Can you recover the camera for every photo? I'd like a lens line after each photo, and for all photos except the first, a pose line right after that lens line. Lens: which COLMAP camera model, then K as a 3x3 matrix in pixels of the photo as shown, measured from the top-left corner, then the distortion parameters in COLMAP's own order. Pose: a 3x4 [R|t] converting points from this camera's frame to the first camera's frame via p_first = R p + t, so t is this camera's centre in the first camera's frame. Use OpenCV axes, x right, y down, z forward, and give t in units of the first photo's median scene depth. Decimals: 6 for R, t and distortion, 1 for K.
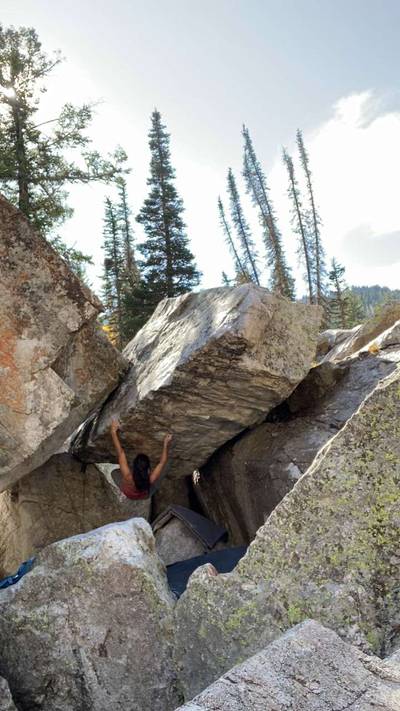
lens RADIAL K [[537.5, 0, 202.4], [0, 537.5, 352.4], [0, 0, 1]] dist [0.063416, -0.065919]
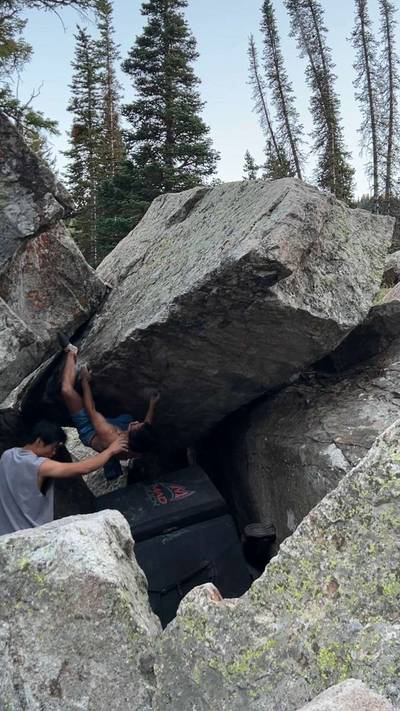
lens RADIAL K [[772.5, 0, 200.0], [0, 772.5, 355.5], [0, 0, 1]] dist [0.107870, -0.226799]
pose [[0.998403, 0.056023, -0.007296, -0.004699], [-0.054910, 0.992631, 0.108020, -0.006680], [0.013293, -0.107446, 0.994122, 0.010513]]
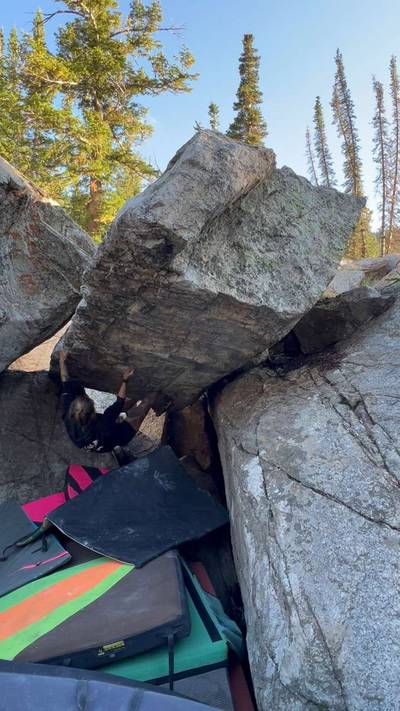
lens RADIAL K [[412.5, 0, 202.2], [0, 412.5, 352.7], [0, 0, 1]] dist [0.000787, -0.000293]
pose [[0.977686, 0.094205, -0.187766, 0.151639], [-0.056073, 0.978411, 0.198915, 0.008137], [0.202451, -0.183948, 0.961861, 0.489317]]
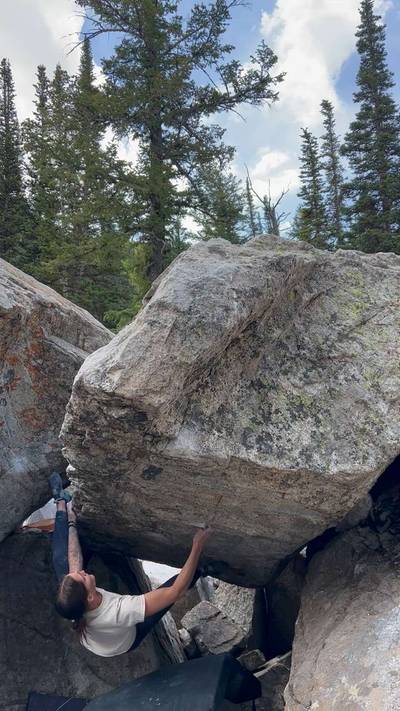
lens RADIAL K [[621.6, 0, 200.5], [0, 621.6, 354.4], [0, 0, 1]] dist [0.085093, -0.152870]
pose [[0.910315, -0.019488, -0.413457, 0.237658], [0.041247, 0.998190, 0.043765, -0.053906], [0.411856, -0.056894, 0.909471, 0.494119]]
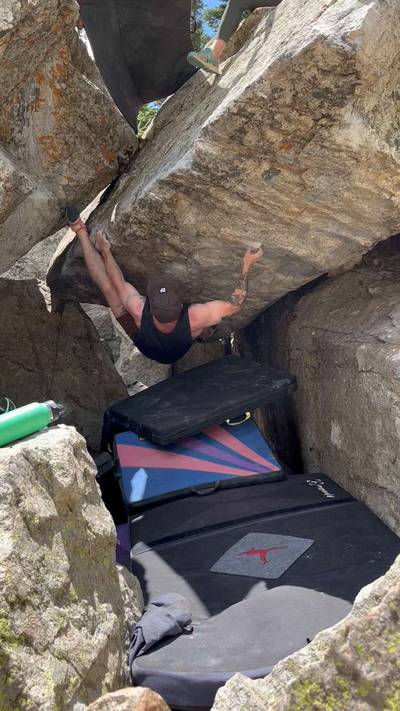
lens RADIAL K [[621.6, 0, 200.5], [0, 621.6, 354.4], [0, 0, 1]] dist [0.085093, -0.152870]
pose [[0.987677, 0.129258, -0.088237, 0.022320], [-0.101653, 0.958519, 0.266286, 0.062422], [0.118997, -0.254035, 0.959847, 0.343811]]
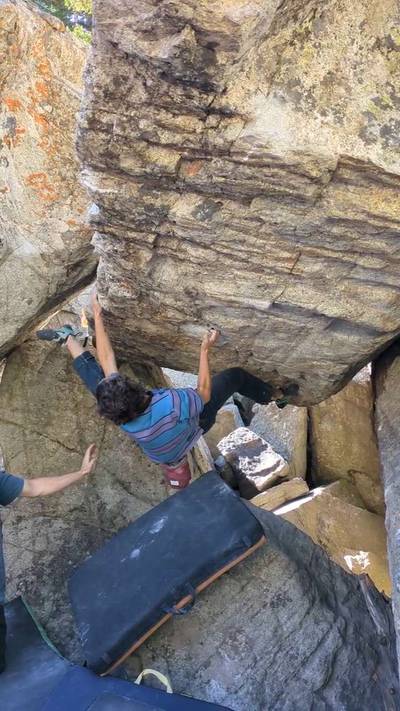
lens RADIAL K [[652.1, 0, 200.0], [0, 652.1, 355.5], [0, 0, 1]] dist [0.103519, -0.177166]
pose [[0.891947, 0.099823, -0.440983, 0.166737], [0.028071, 0.961217, 0.274363, 0.030756], [0.451268, -0.257096, 0.854552, 0.581857]]
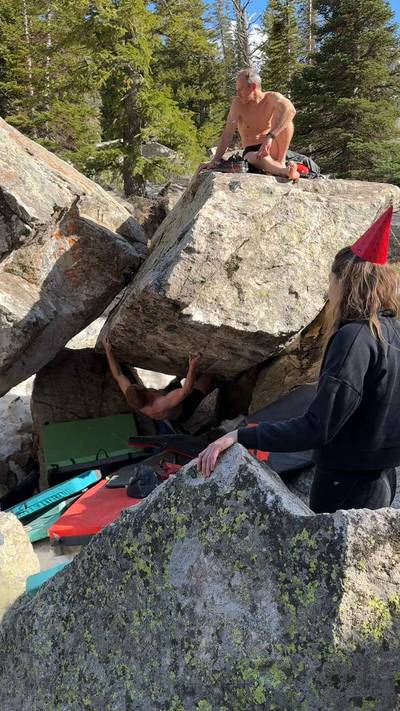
lens RADIAL K [[616.7, 0, 200.0], [0, 616.7, 355.5], [0, 0, 1]] dist [0.121777, -0.202263]
pose [[0.934725, 0.117576, -0.335357, 0.312890], [0.006401, 0.937958, 0.346689, -0.185824], [0.355313, -0.326206, 0.875981, 0.208056]]
